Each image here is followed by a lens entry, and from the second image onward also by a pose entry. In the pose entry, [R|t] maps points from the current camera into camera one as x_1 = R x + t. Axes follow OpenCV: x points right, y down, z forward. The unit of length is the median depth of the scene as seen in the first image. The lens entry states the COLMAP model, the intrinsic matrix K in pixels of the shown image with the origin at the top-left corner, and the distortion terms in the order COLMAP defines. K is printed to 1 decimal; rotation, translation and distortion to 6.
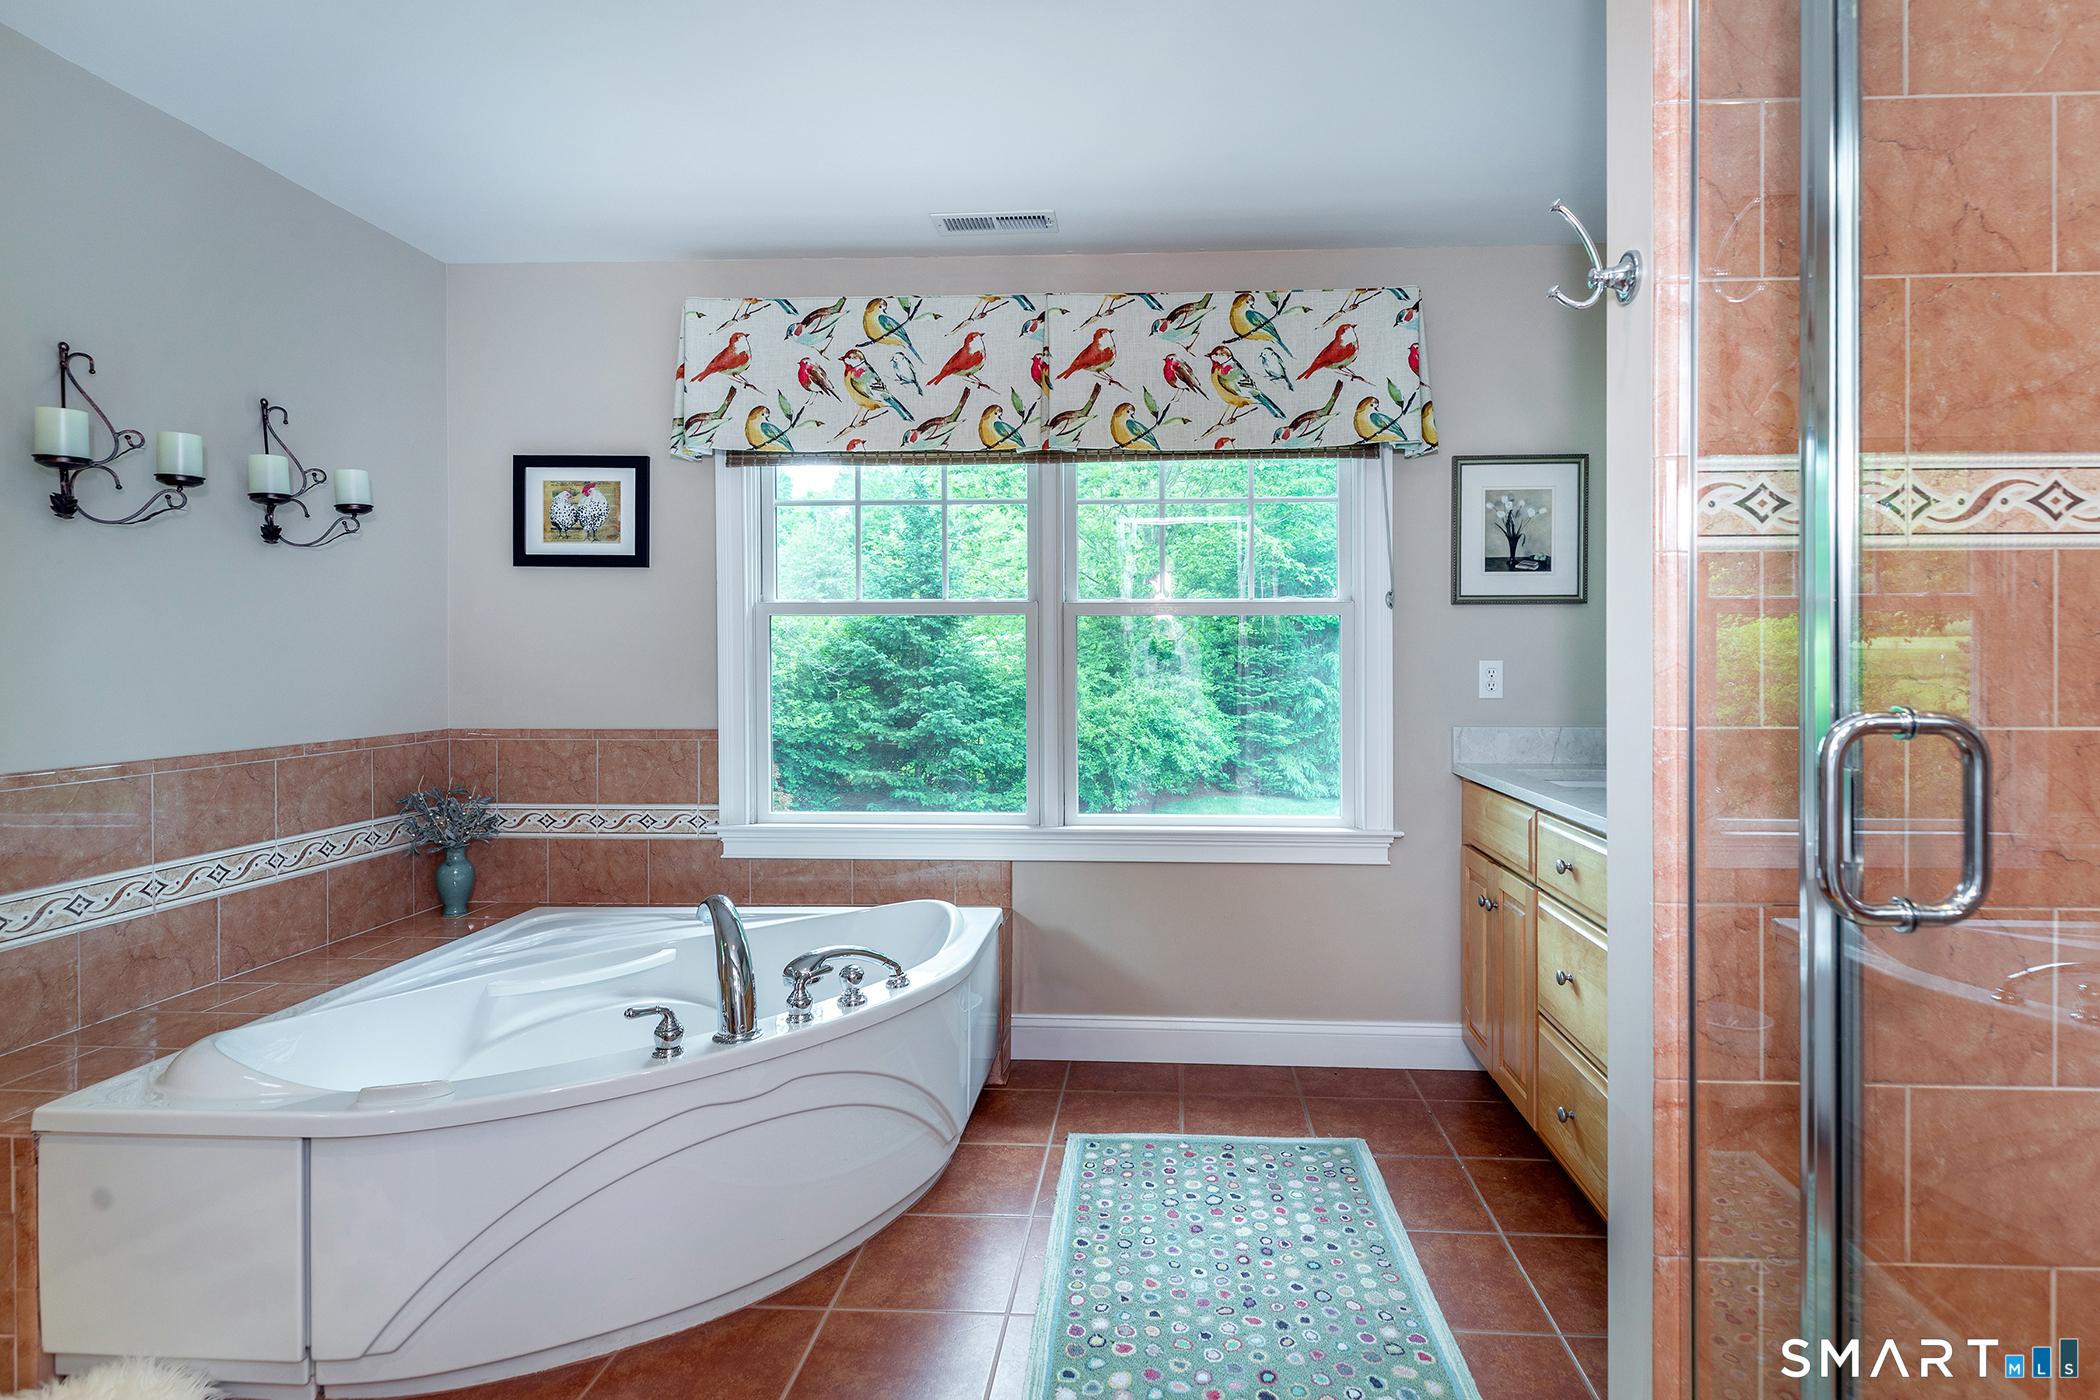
lens RADIAL K [[1059.0, 0, 1095.1], [0, 1059.0, 661.5], [0, 0, 1]] dist [-0.004703, -0.006041]
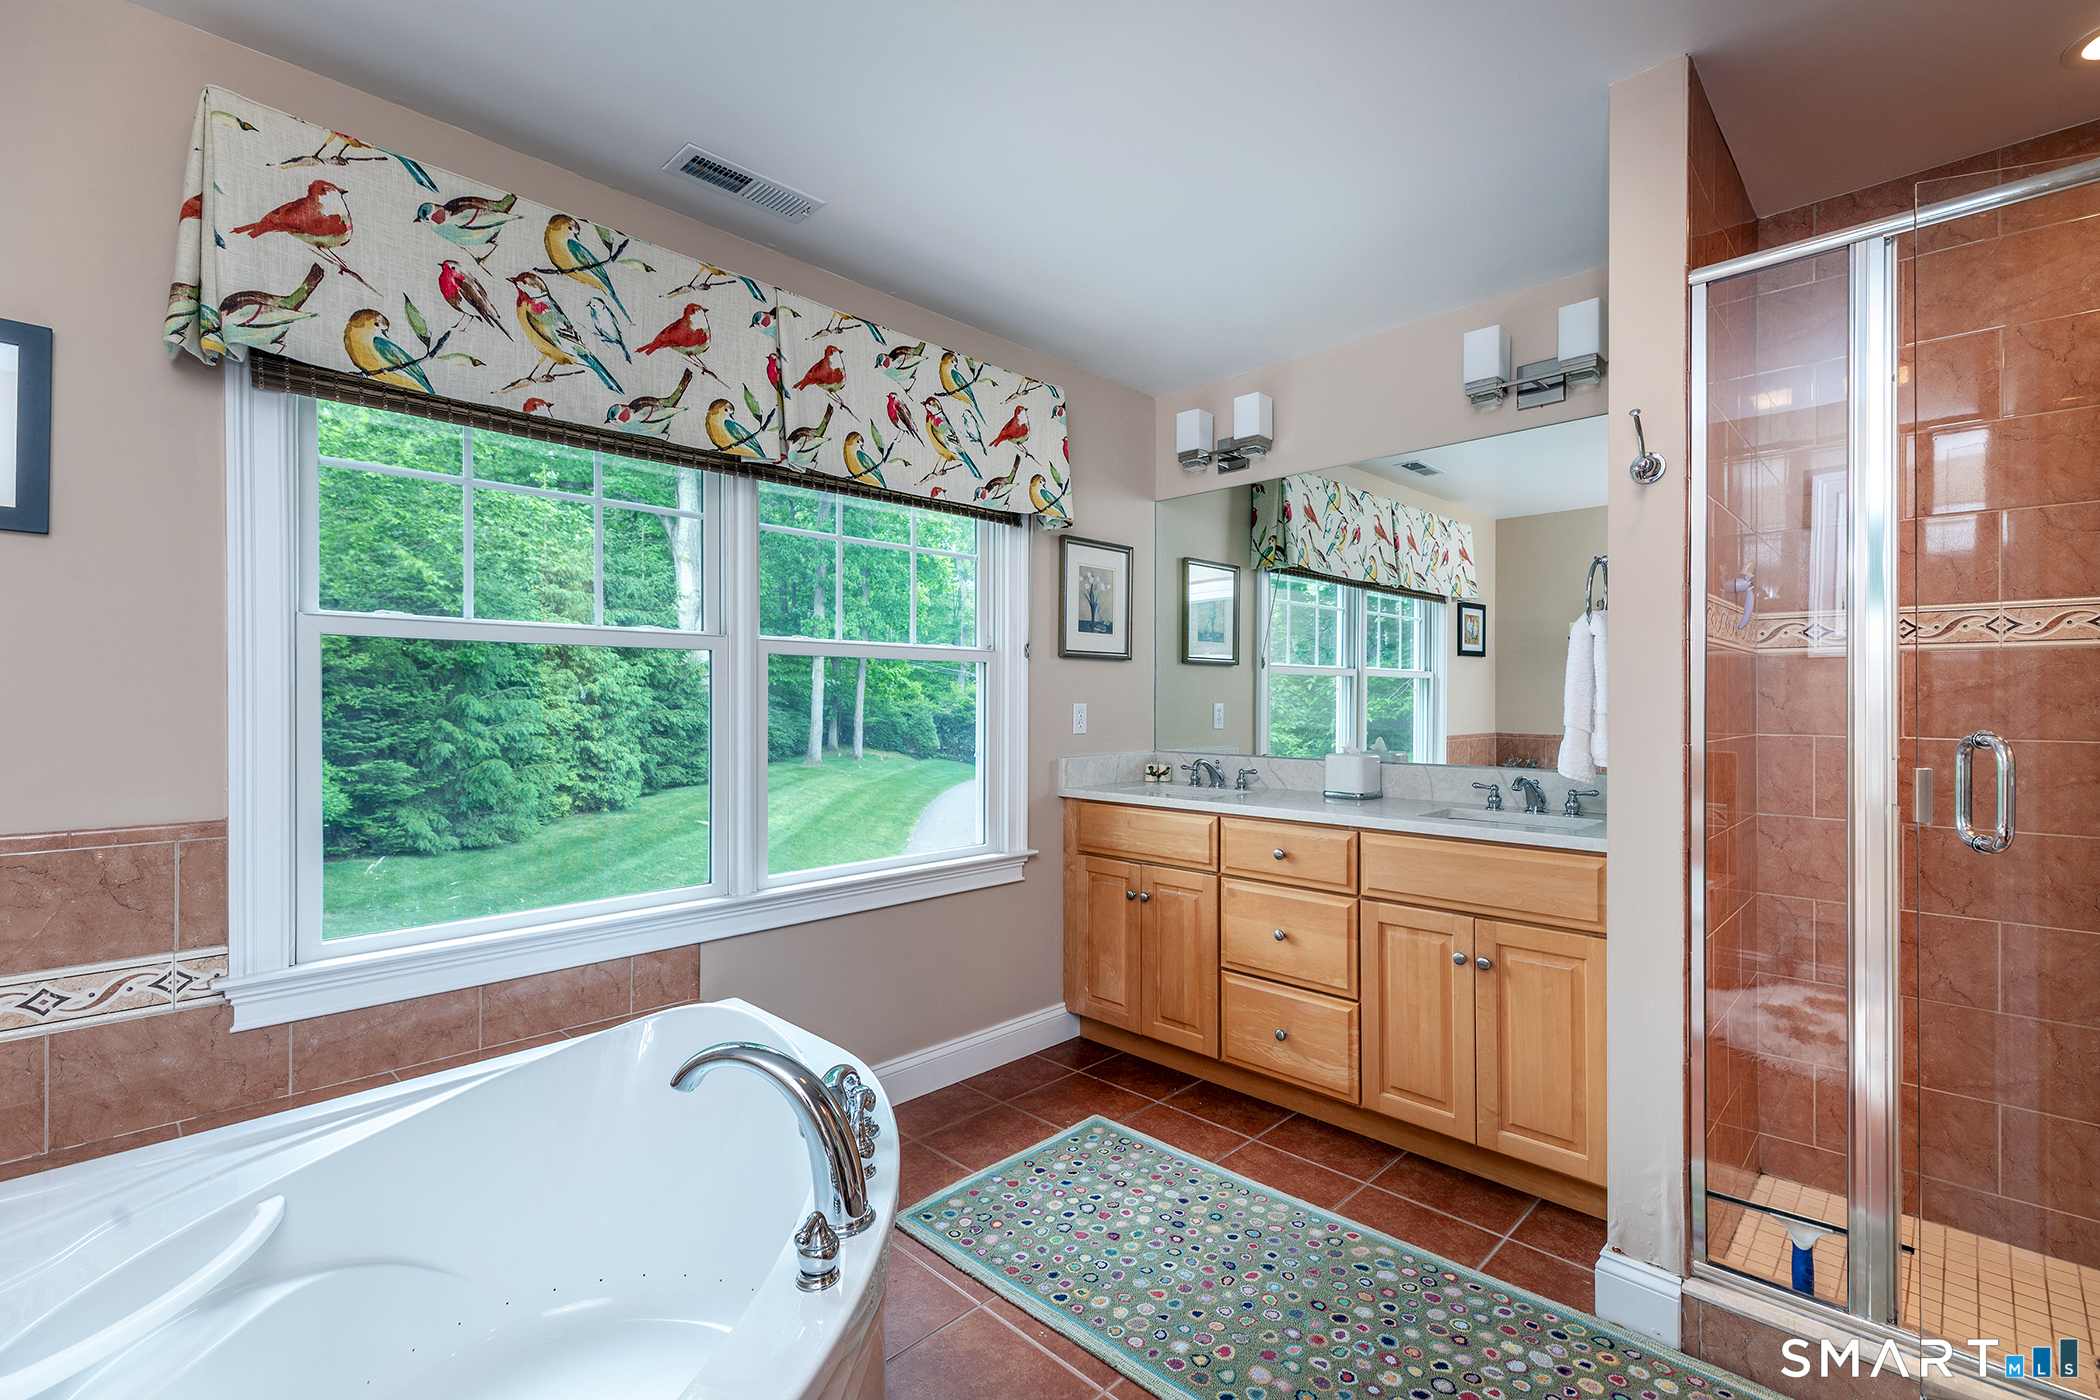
lens RADIAL K [[944.4, 0, 1060.0], [0, 944.4, 699.8], [0, 0, 1]] dist [0.009247, -0.007093]
pose [[0.642550, 0.002028, 0.766241, -0.498503], [0.001017, 0.999993, -0.003500, -0.001466], [-0.766243, 0.003028, 0.642543, 0.314779]]
